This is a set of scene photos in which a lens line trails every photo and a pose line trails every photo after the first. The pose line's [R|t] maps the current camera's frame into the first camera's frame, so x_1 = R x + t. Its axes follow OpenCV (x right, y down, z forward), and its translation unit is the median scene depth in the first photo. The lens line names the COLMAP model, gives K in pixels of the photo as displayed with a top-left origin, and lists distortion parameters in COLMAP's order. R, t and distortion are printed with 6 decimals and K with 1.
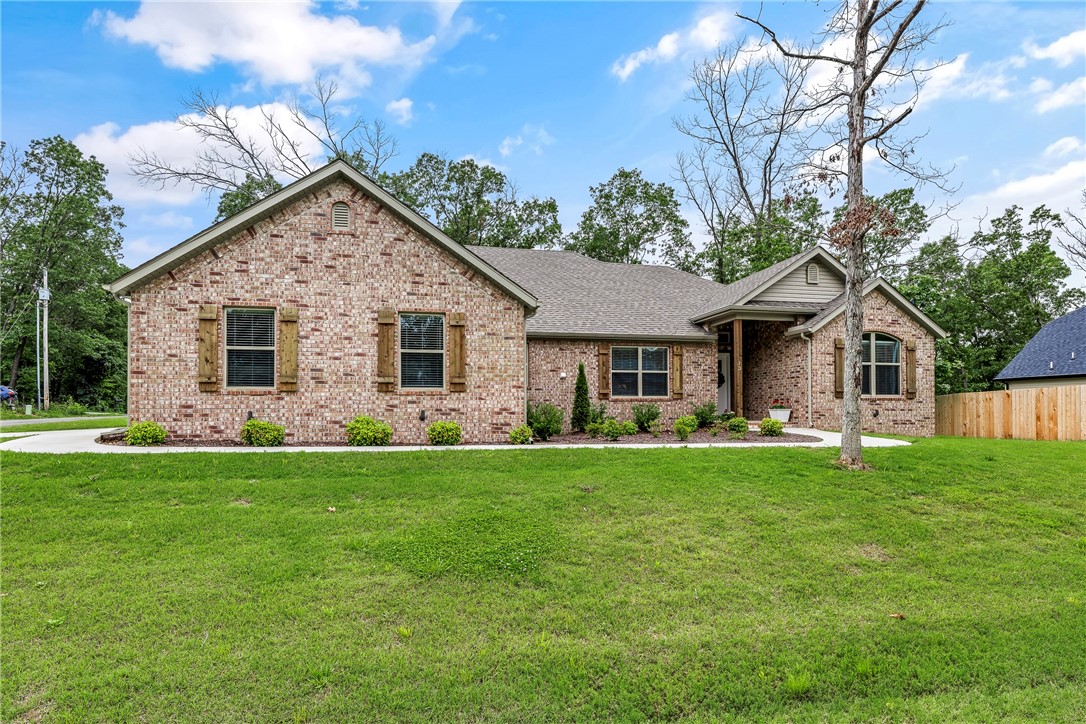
lens RADIAL K [[512.9, 0, 543.2], [0, 512.9, 414.6], [0, 0, 1]] dist [-0.001163, -0.000268]
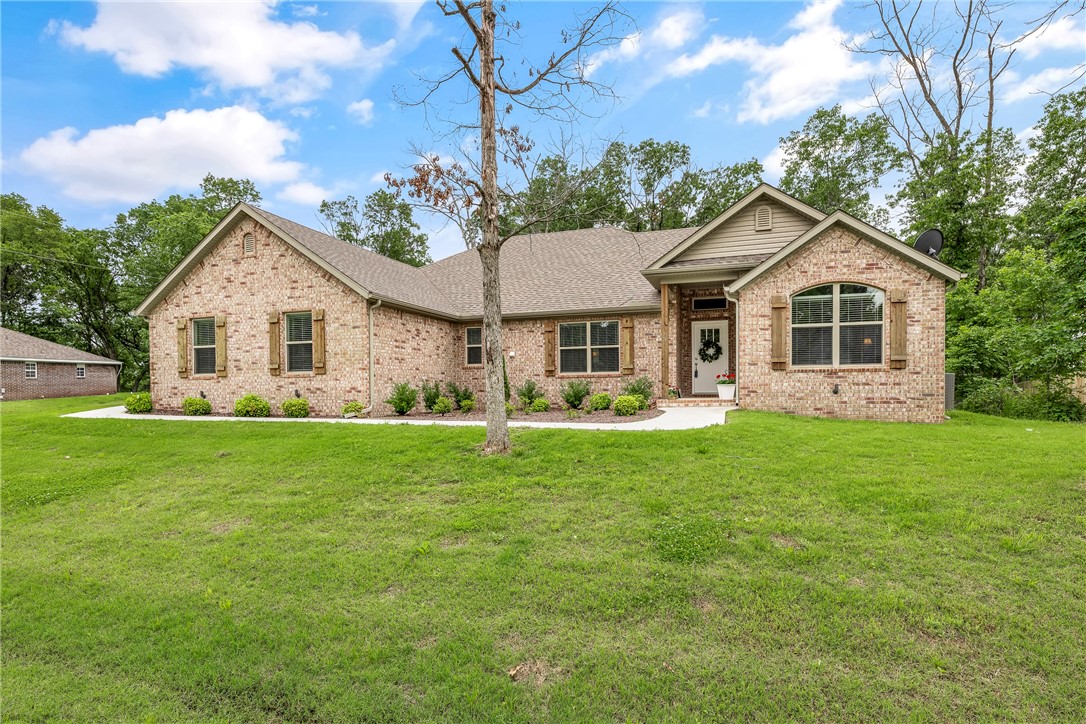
lens RADIAL K [[487.9, 0, 543.3], [0, 487.9, 401.4], [0, 0, 1]] dist [-0.000413, 0.000087]
pose [[0.889130, 0.006745, -0.457604, 0.730632], [0.004866, 0.999695, 0.024191, -0.004827], [0.457628, -0.023736, 0.888827, 0.181217]]
